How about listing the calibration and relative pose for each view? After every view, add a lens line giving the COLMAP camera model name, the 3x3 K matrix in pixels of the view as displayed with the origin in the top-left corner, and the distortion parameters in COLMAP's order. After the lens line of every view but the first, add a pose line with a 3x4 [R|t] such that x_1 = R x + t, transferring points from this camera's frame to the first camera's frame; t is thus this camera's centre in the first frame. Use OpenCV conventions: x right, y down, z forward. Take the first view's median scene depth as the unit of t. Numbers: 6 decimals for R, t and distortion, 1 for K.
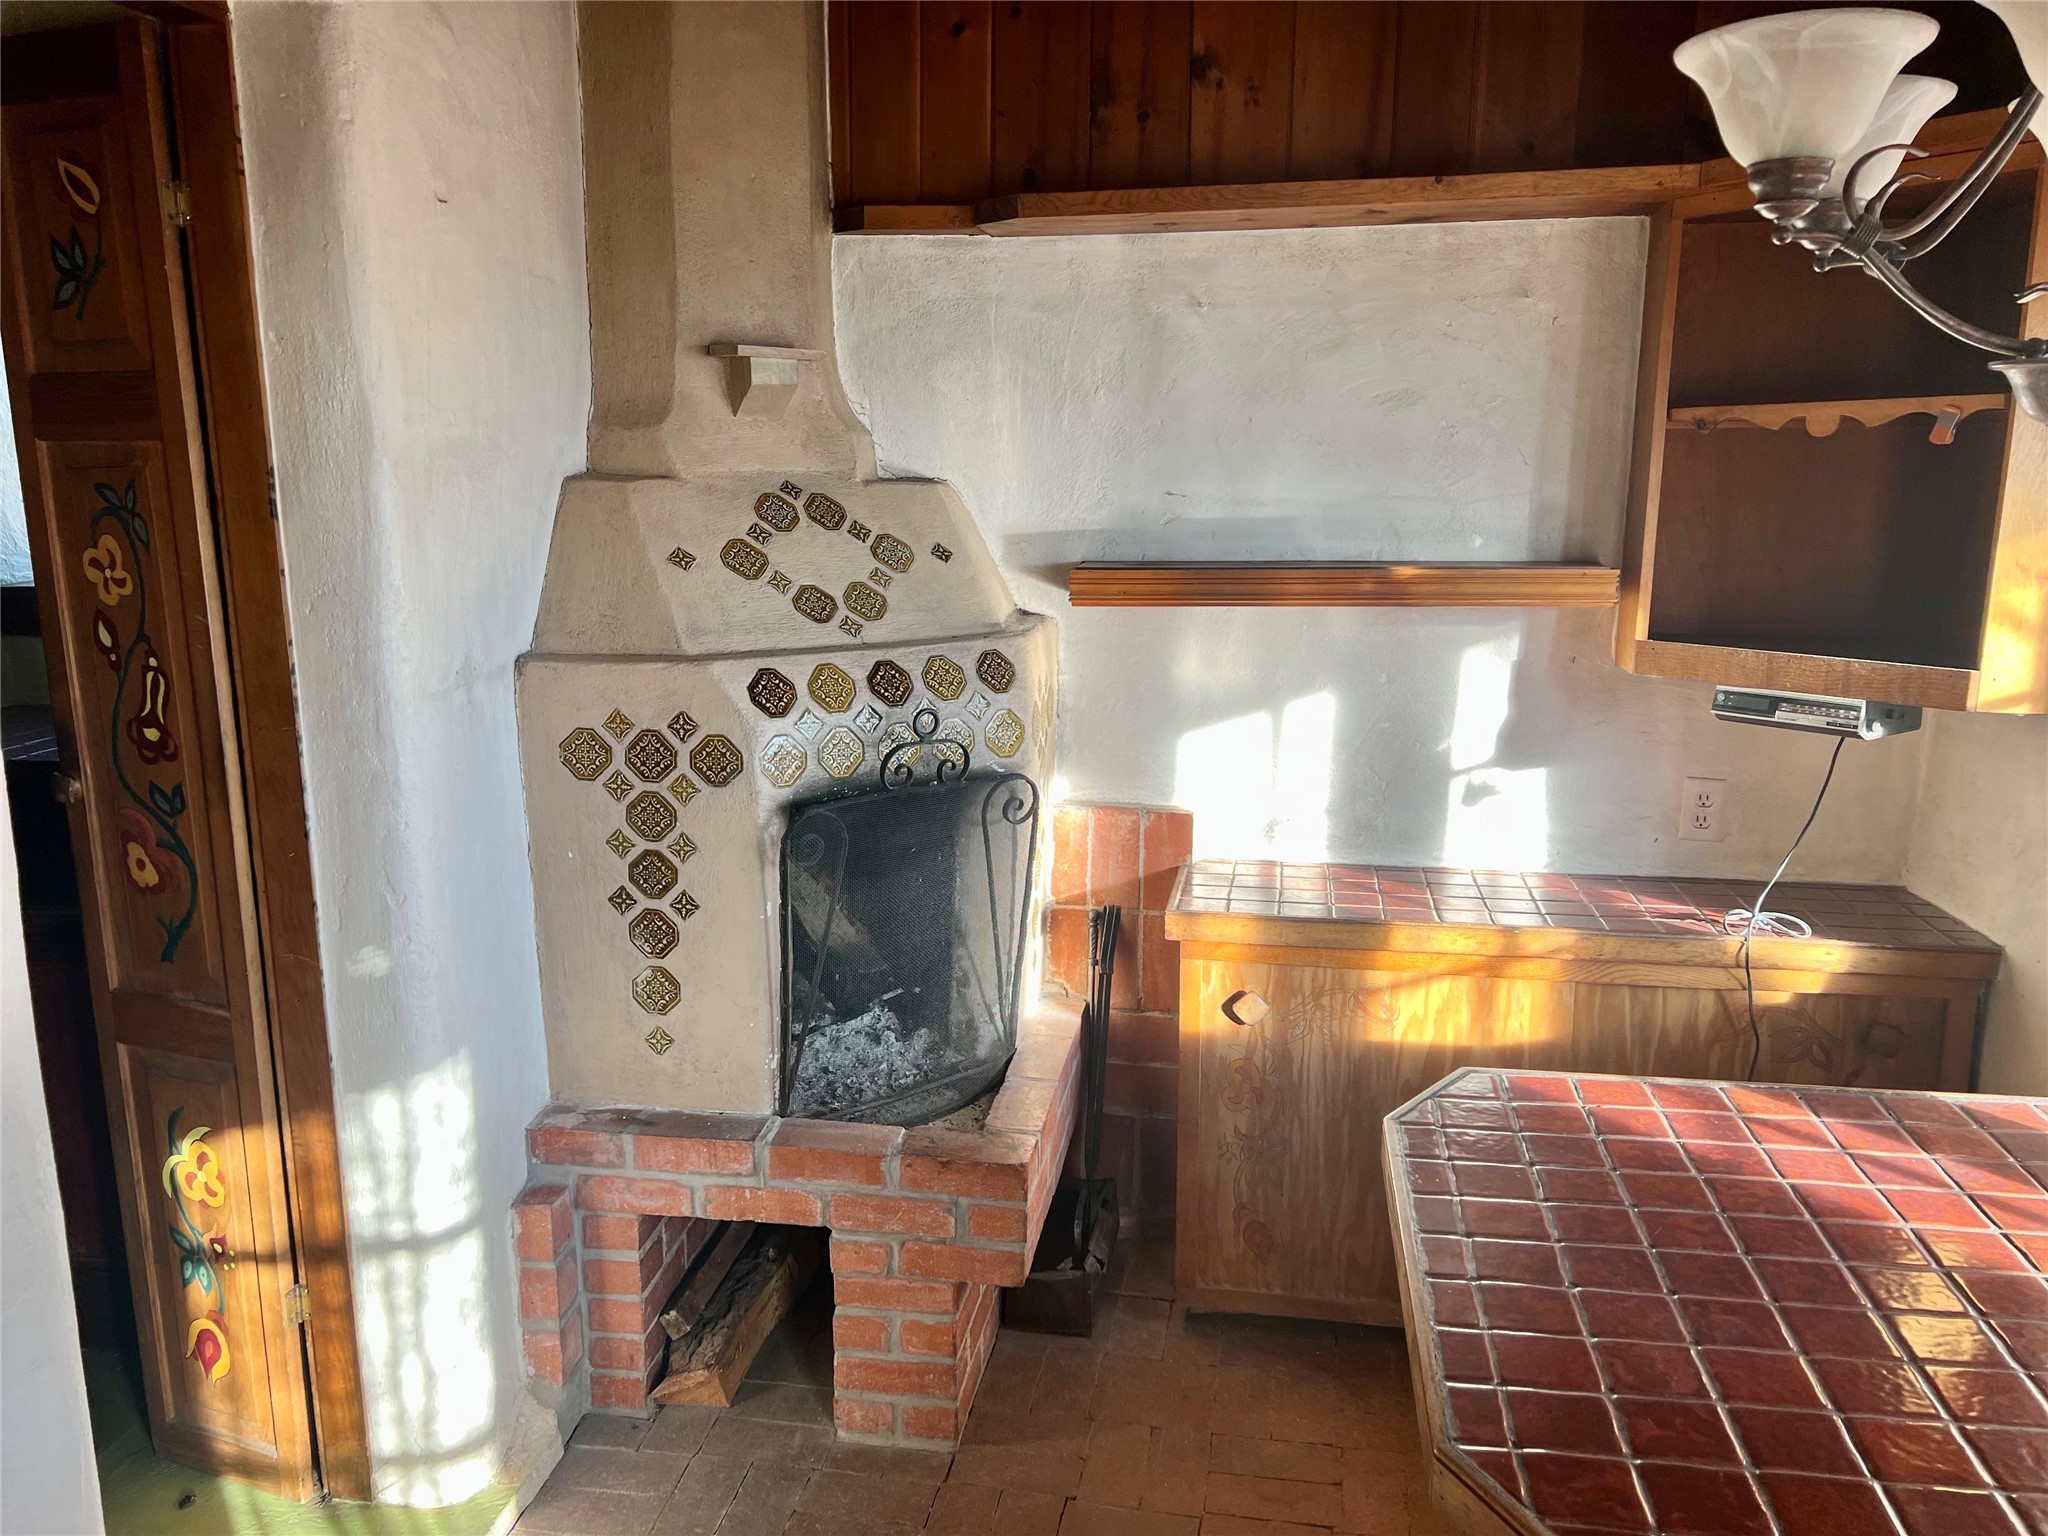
lens RADIAL K [[1533.5, 0, 1019.0], [0, 1533.5, 775.0], [0, 0, 1]] dist [0.052995, -0.054812]
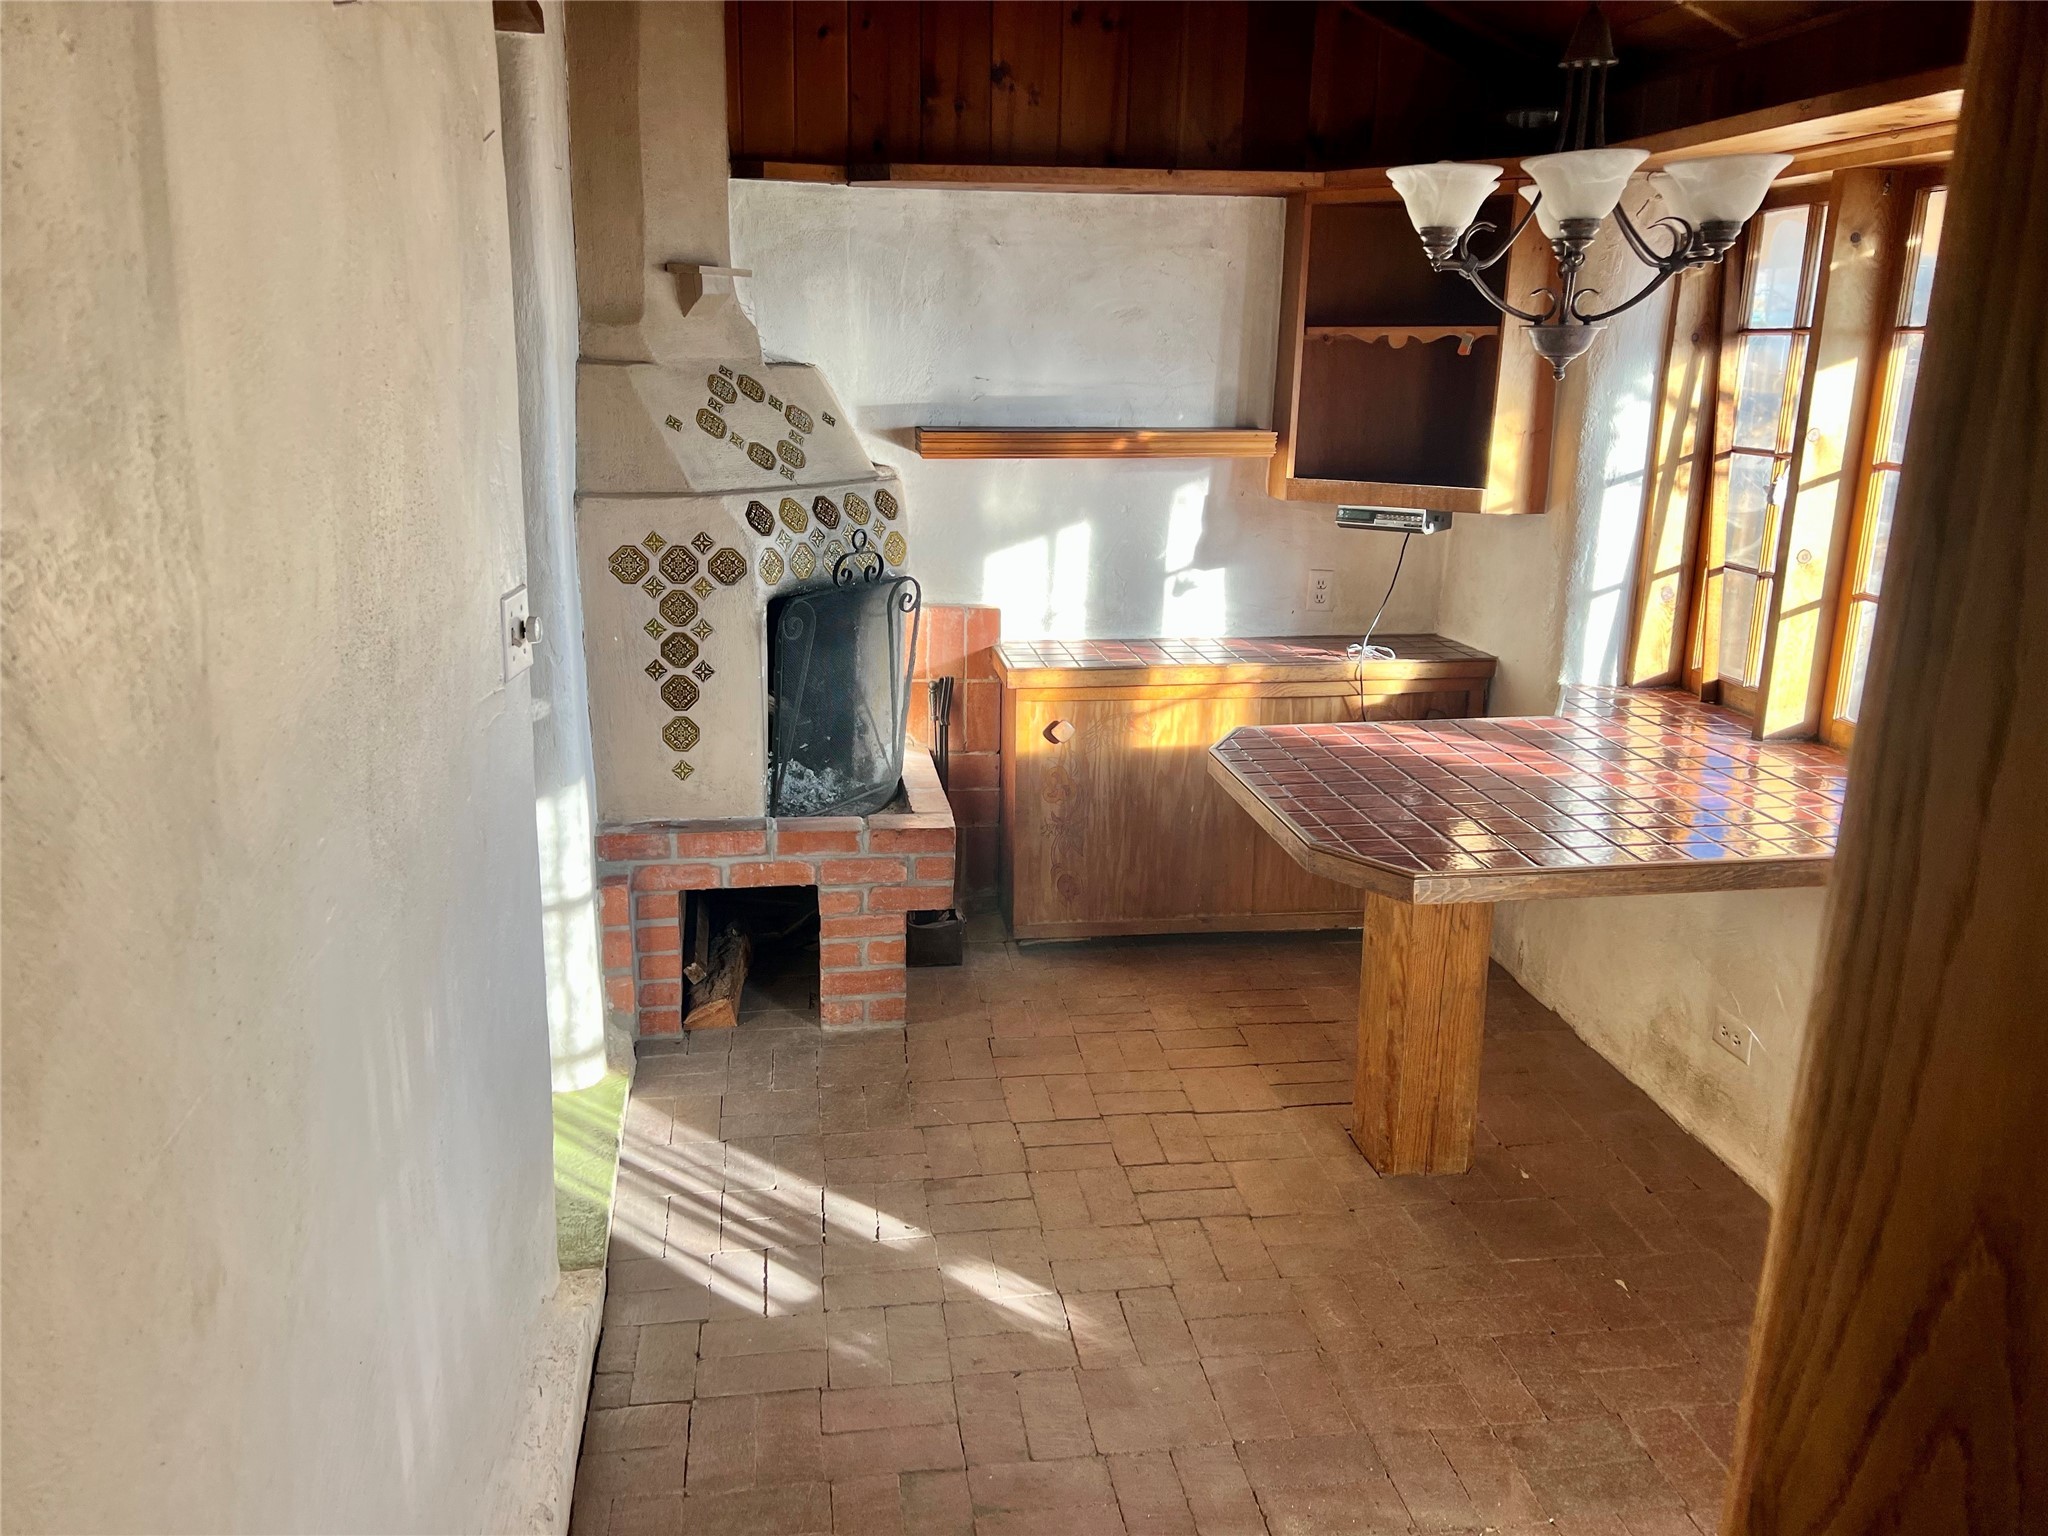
lens RADIAL K [[1533.5, 0, 1023.5], [0, 1533.5, 758.5], [0, 0, 1]] dist [0.052995, -0.054812]
pose [[0.951107, -0.065316, 0.301875, -0.343729], [0.044752, 0.996213, 0.074550, 0.067488], [-0.305601, -0.057396, 0.950428, -0.411997]]
